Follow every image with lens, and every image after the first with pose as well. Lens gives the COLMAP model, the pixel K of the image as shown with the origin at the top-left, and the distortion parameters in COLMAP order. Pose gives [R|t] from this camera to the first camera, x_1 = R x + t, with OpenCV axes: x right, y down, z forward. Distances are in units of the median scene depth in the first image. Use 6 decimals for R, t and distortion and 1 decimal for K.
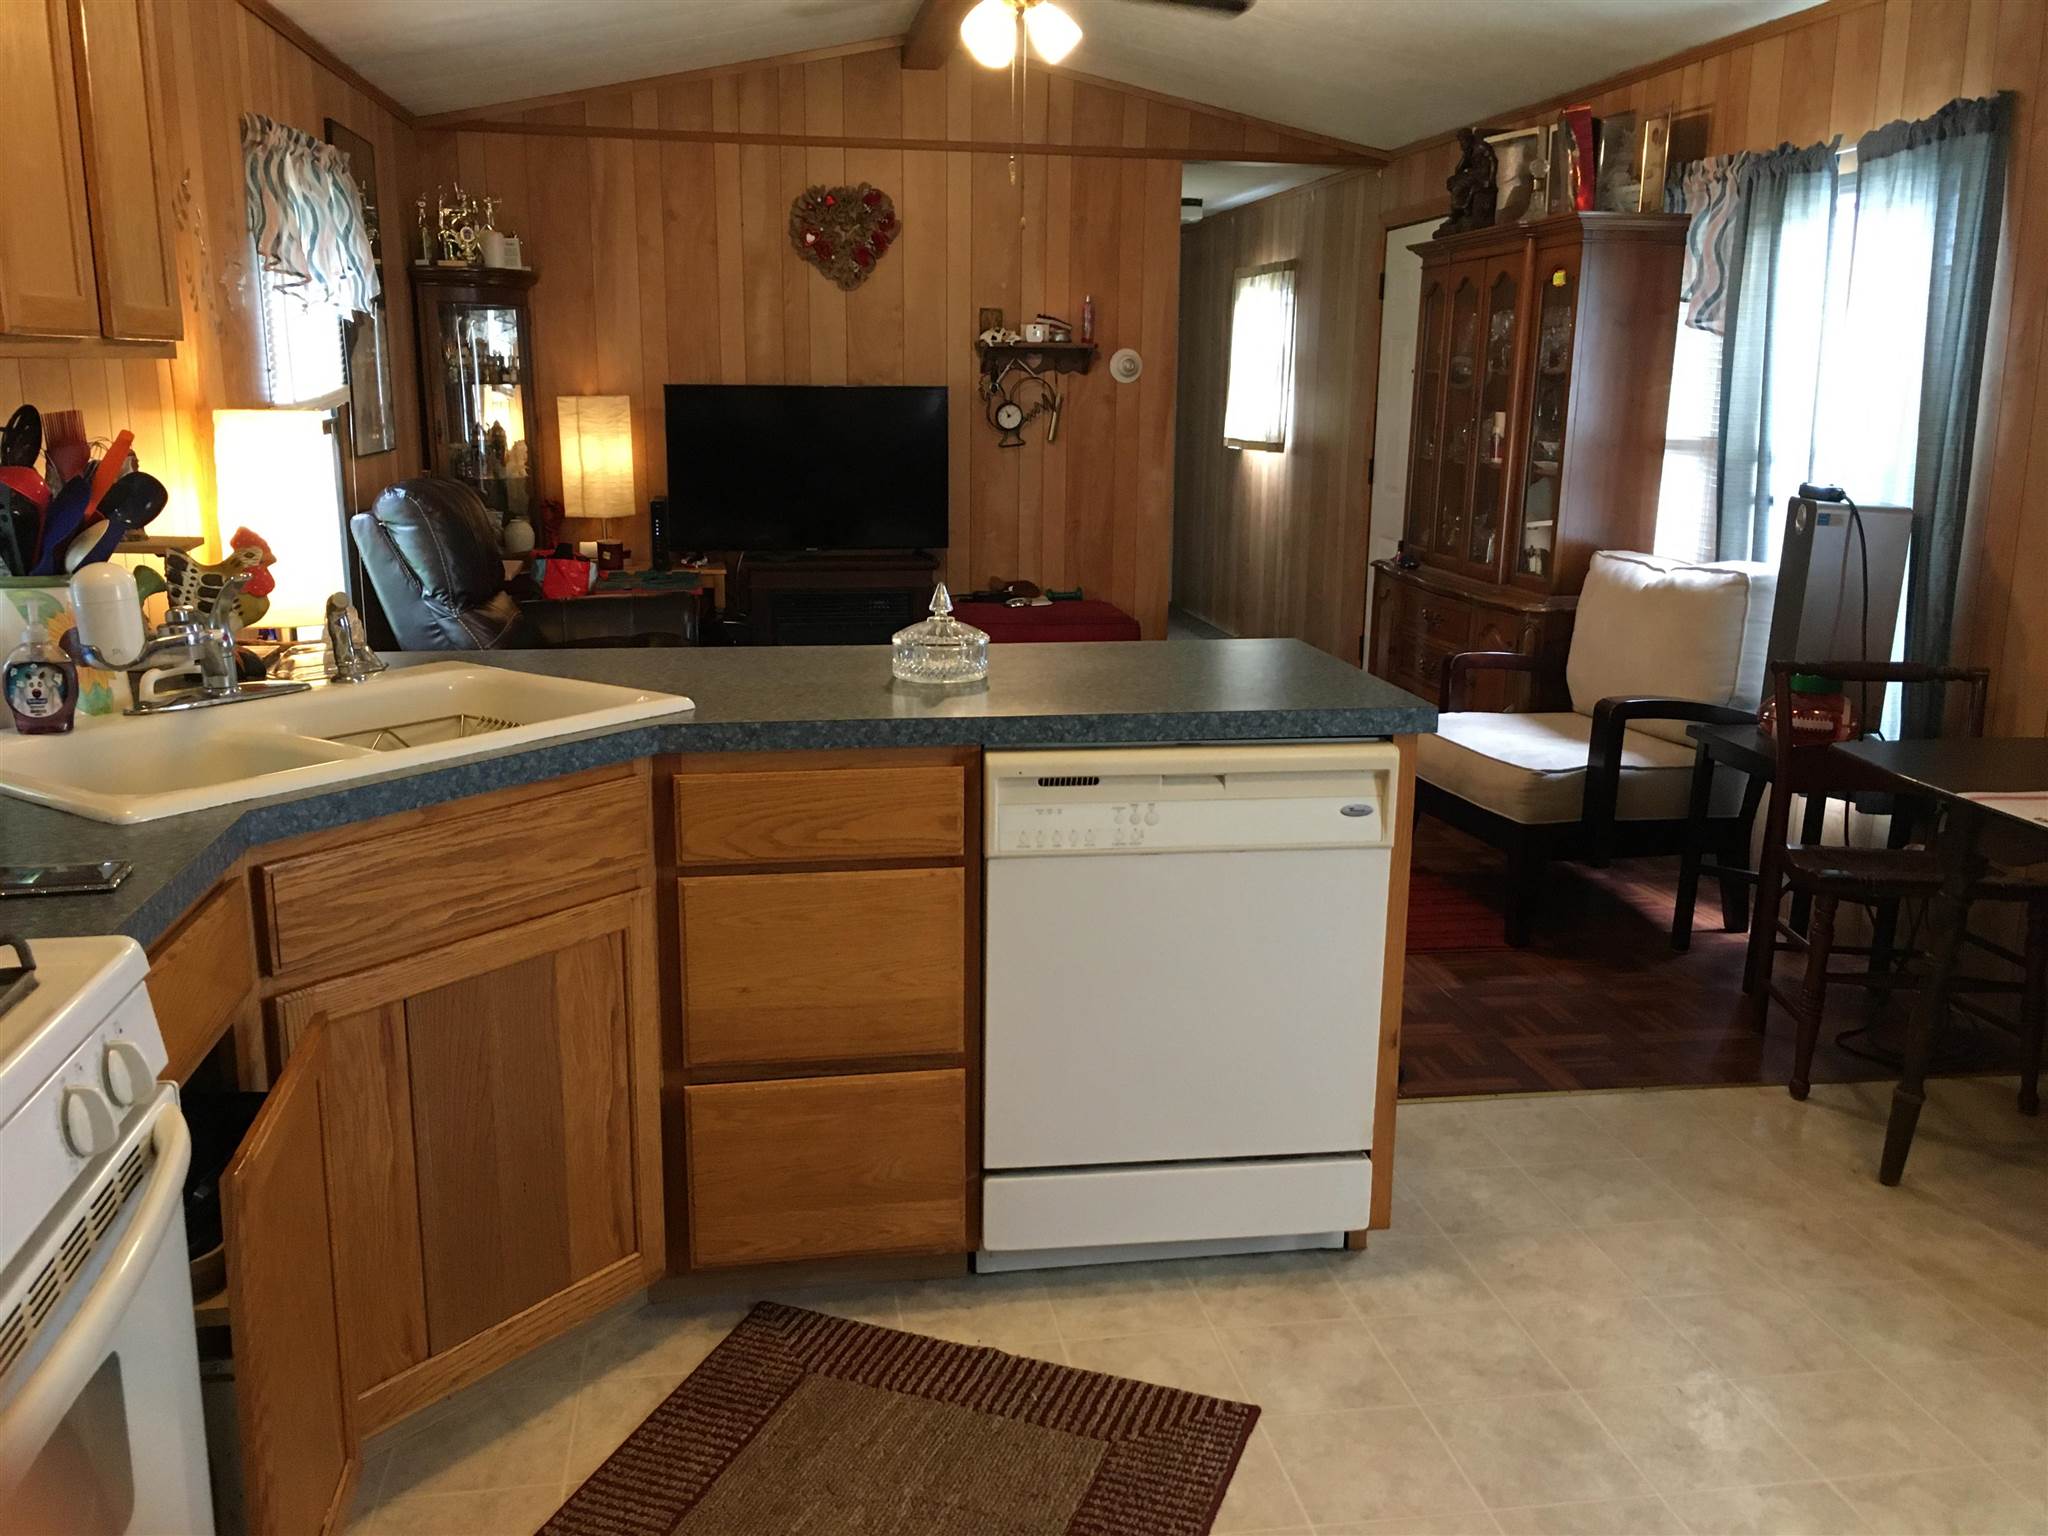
lens RADIAL K [[1737.9, 0, 1024.0], [0, 1737.9, 768.0], [0, 0, 1]] dist [0.060709, -0.100567]
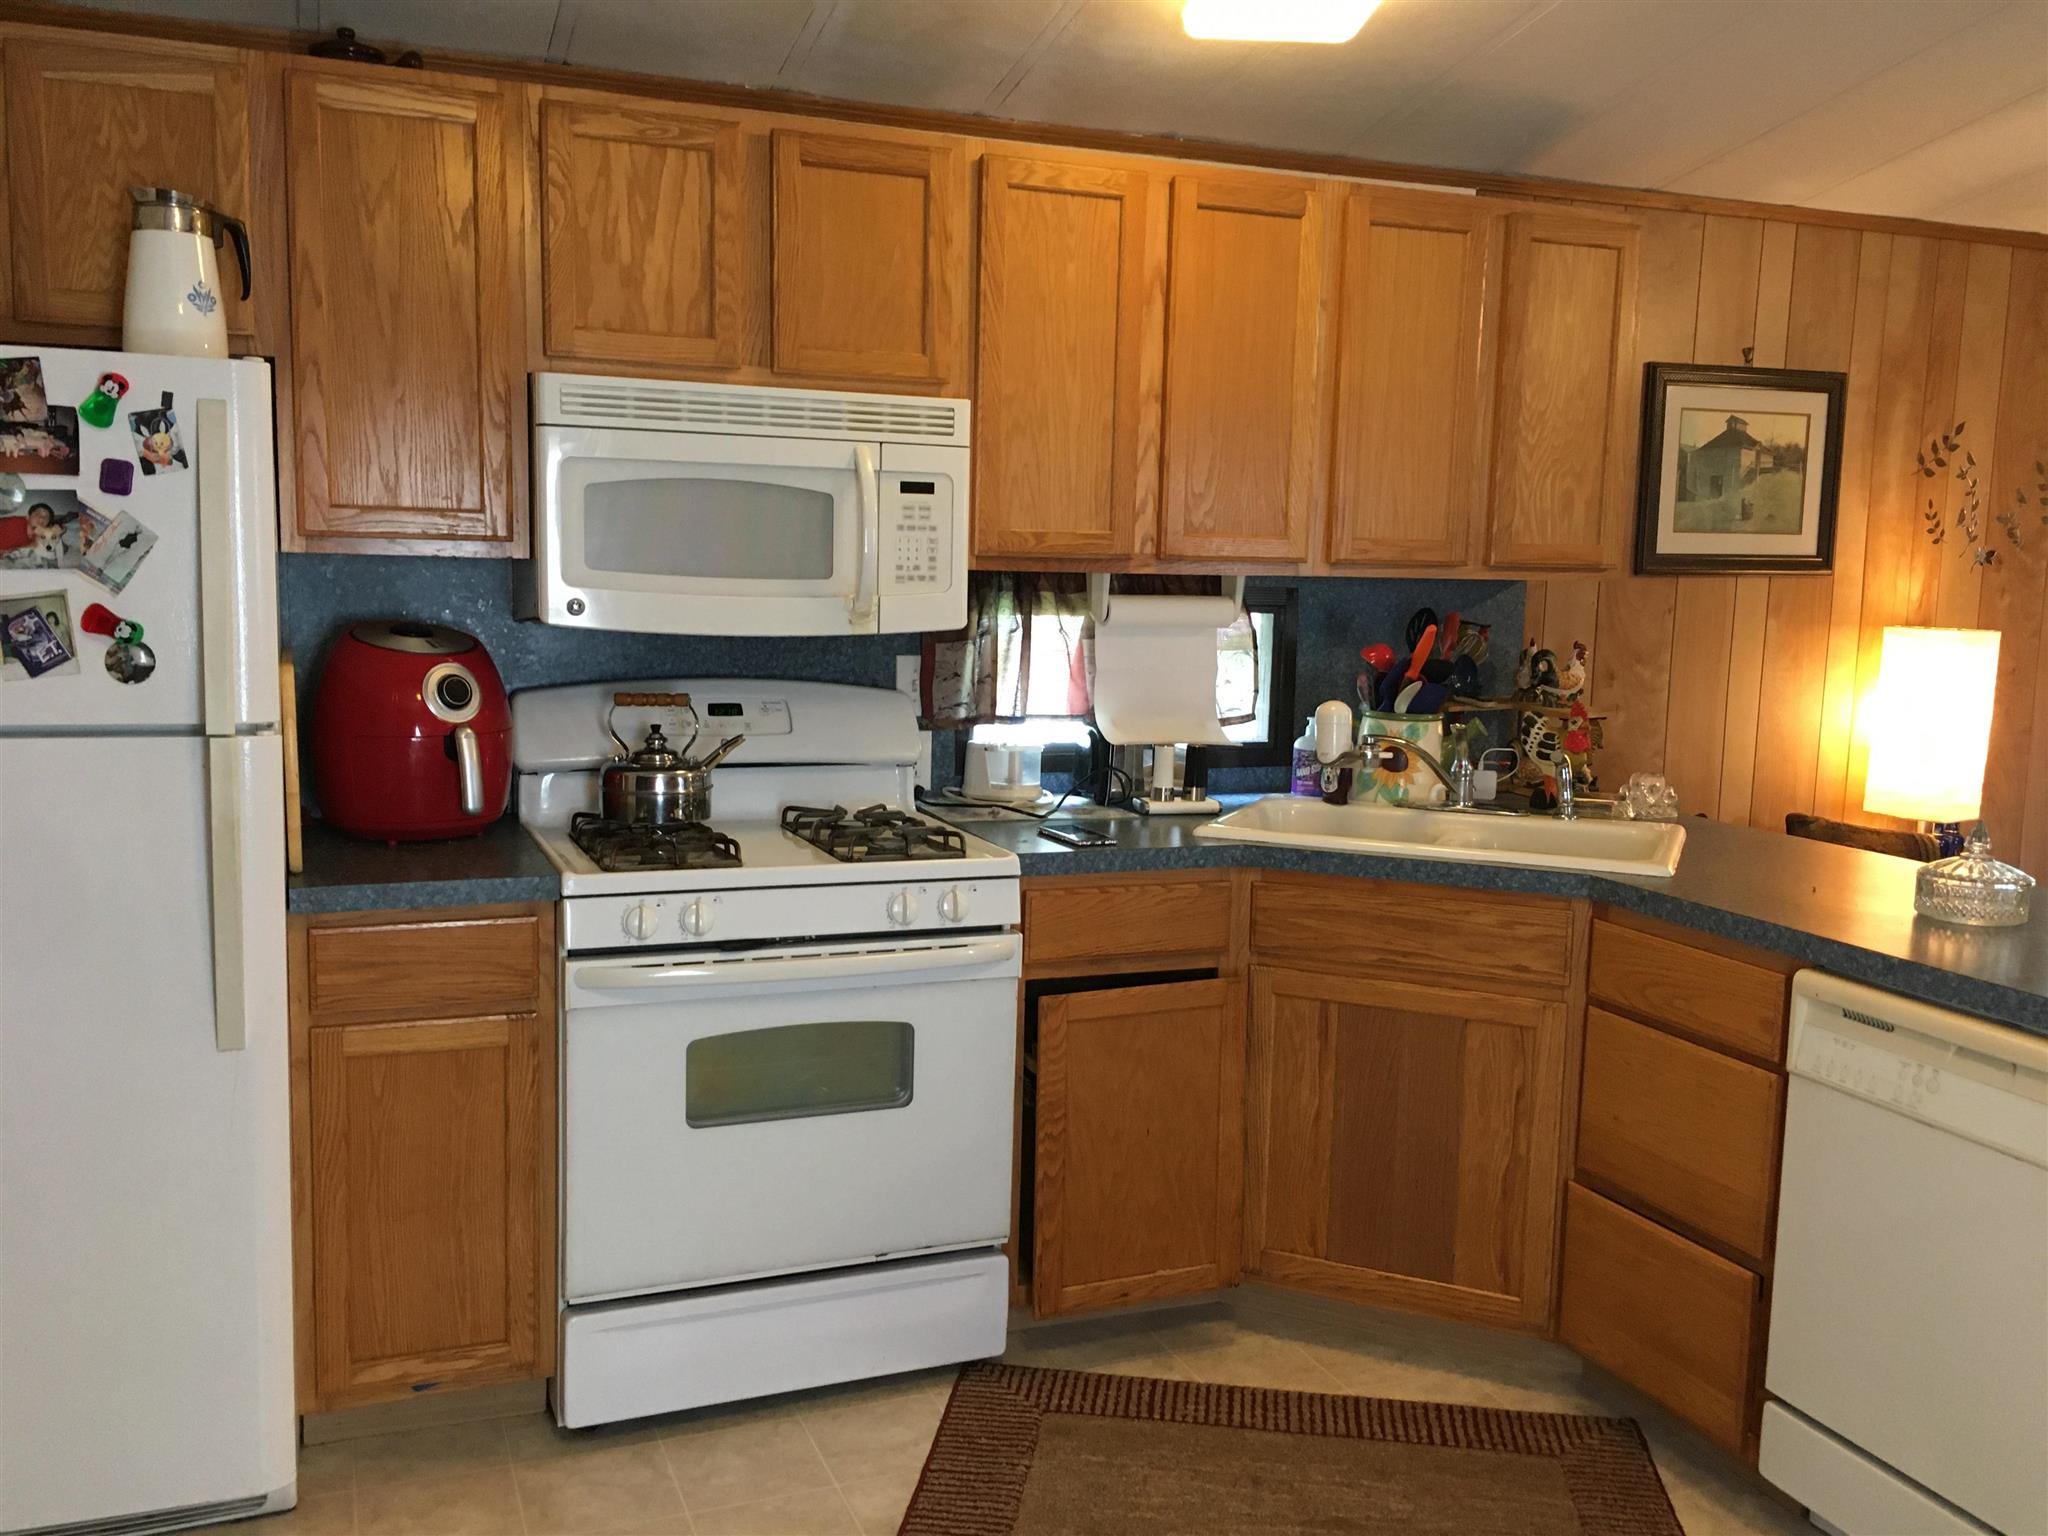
lens RADIAL K [[1737.9, 0, 1024.0], [0, 1737.9, 768.0], [0, 0, 1]] dist [0.060709, -0.100567]
pose [[0.219398, 0.118687, -0.968389, 0.834075], [-0.238072, 0.969081, 0.064834, -0.078070], [0.946143, 0.216322, 0.240870, 0.293094]]
